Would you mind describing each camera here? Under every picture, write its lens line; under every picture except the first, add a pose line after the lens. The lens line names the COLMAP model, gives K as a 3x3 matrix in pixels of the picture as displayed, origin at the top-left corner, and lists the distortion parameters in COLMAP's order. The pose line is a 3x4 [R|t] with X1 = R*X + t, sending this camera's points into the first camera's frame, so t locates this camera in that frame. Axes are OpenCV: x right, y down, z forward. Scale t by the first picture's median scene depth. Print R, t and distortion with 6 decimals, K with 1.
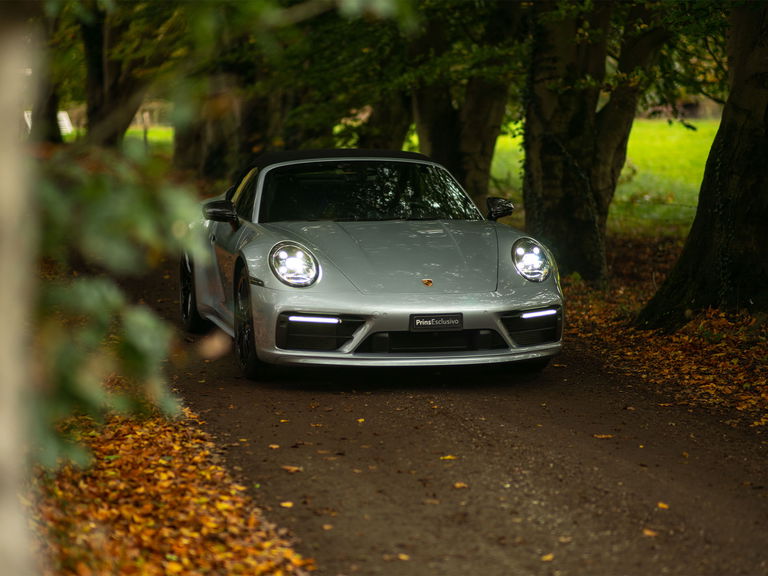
lens RADIAL K [[2109.8, 0, 384.0], [0, 2109.8, 288.0], [0, 0, 1]] dist [0.059545, 0.057070]
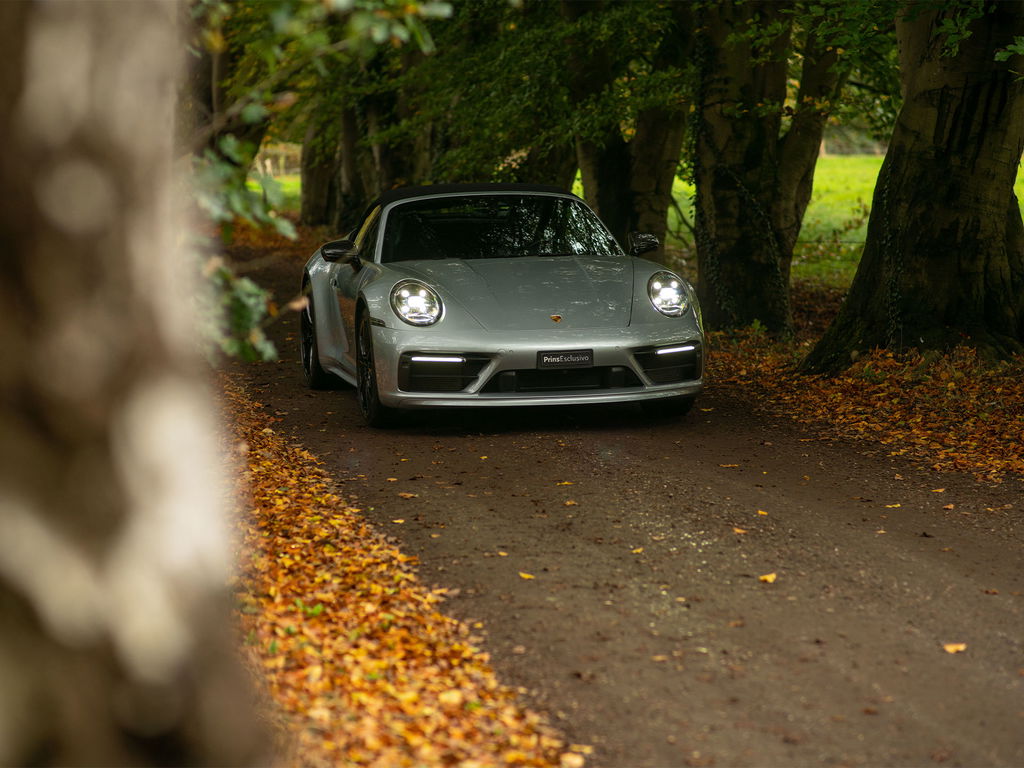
lens RADIAL K [[2813.1, 0, 512.0], [0, 2813.1, 384.0], [0, 0, 1]] dist [0.059545, 0.057070]
pose [[0.999409, -0.019662, -0.028202, 0.035332], [0.019601, 0.999805, -0.002425, 0.029167], [0.028244, 0.001871, 0.999599, -0.263323]]
